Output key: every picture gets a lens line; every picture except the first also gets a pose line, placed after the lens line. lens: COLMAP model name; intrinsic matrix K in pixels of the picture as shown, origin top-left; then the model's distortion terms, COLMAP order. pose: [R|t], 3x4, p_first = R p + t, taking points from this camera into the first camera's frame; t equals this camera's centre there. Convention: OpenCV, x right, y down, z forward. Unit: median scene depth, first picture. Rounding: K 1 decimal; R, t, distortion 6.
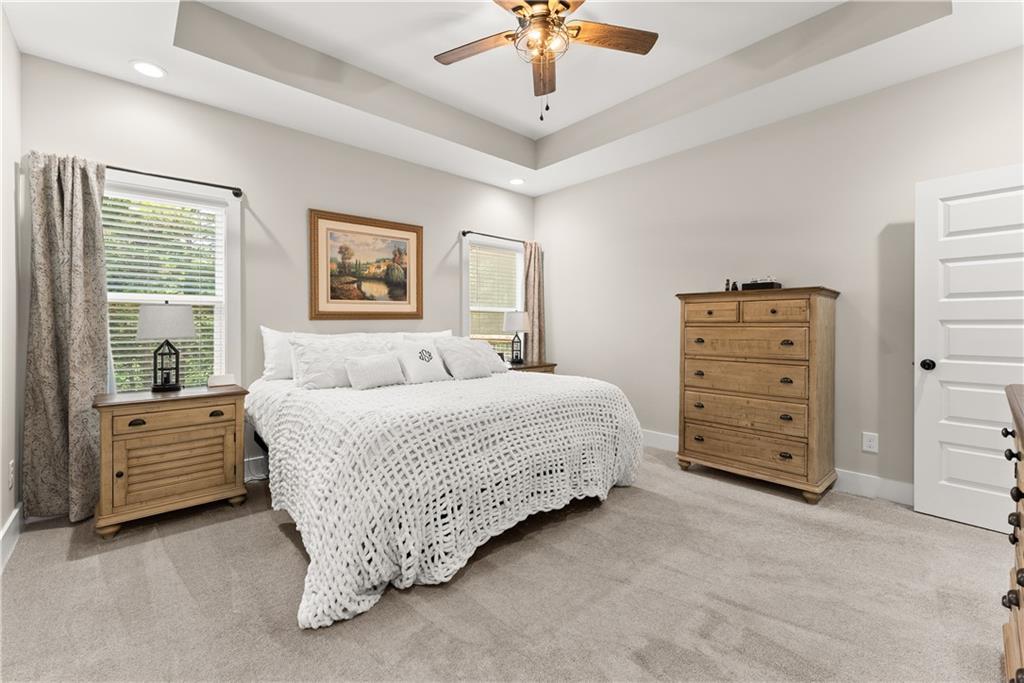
lens RADIAL K [[423.4, 0, 509.4], [0, 423.4, 324.8], [0, 0, 1]] dist [0.002694, 0.000172]
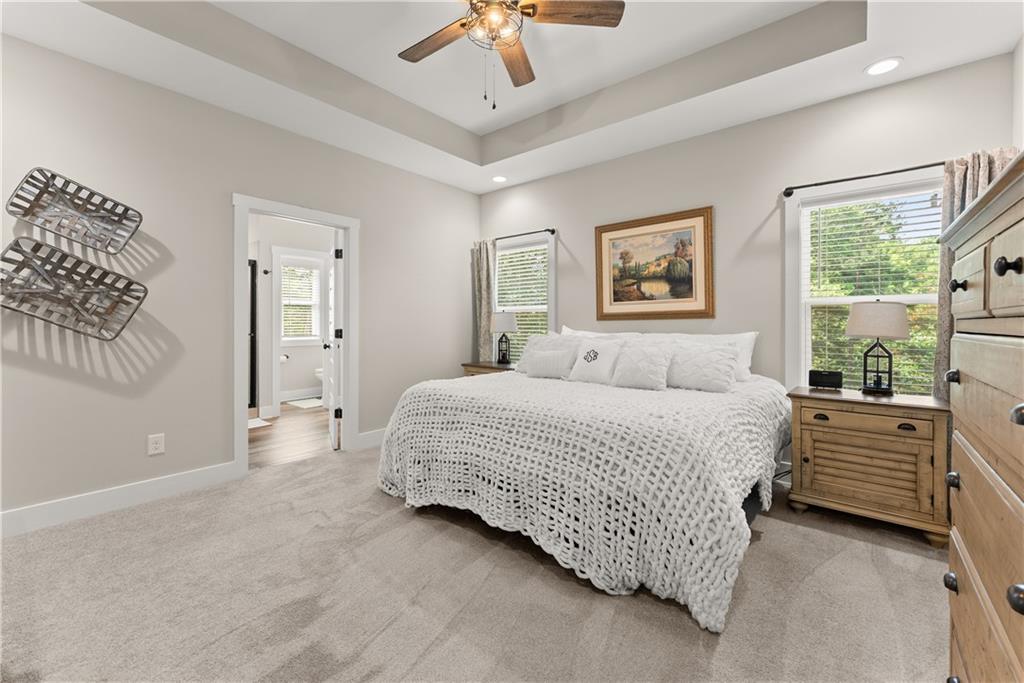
lens RADIAL K [[423.4, 0, 509.4], [0, 423.4, 324.8], [0, 0, 1]] dist [0.002694, 0.000172]
pose [[0.144412, 0.000300, -0.989518, 0.616247], [-0.002923, 0.999996, -0.000123, 0.001065], [0.989513, 0.002911, 0.144413, 0.544136]]
